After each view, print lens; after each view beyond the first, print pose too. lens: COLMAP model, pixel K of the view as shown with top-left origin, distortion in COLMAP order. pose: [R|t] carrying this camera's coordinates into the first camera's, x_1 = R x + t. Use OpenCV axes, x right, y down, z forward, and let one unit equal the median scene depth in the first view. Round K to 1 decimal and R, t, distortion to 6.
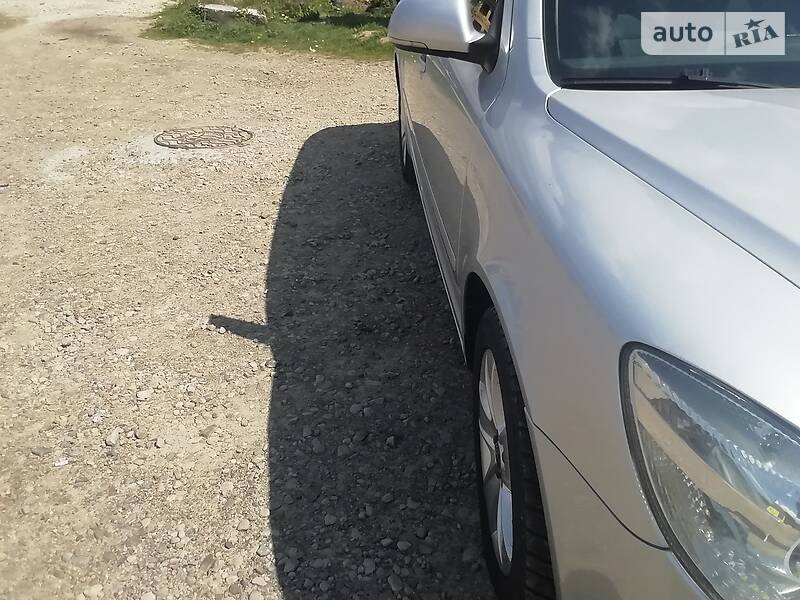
lens RADIAL K [[631.0, 0, 400.0], [0, 631.0, 300.0], [0, 0, 1]] dist [0.087333, -0.135481]
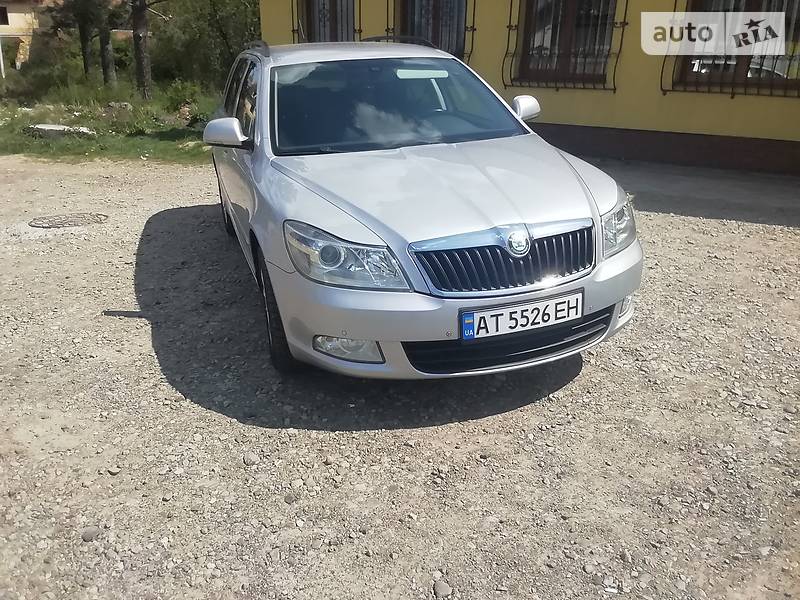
lens RADIAL K [[631.0, 0, 400.0], [0, 631.0, 300.0], [0, 0, 1]] dist [0.087333, -0.135481]
pose [[0.964860, -0.094931, 0.245018, 0.015148], [0.131054, 0.982060, -0.135586, 0.189557], [-0.227751, 0.162932, 0.959991, -0.432025]]
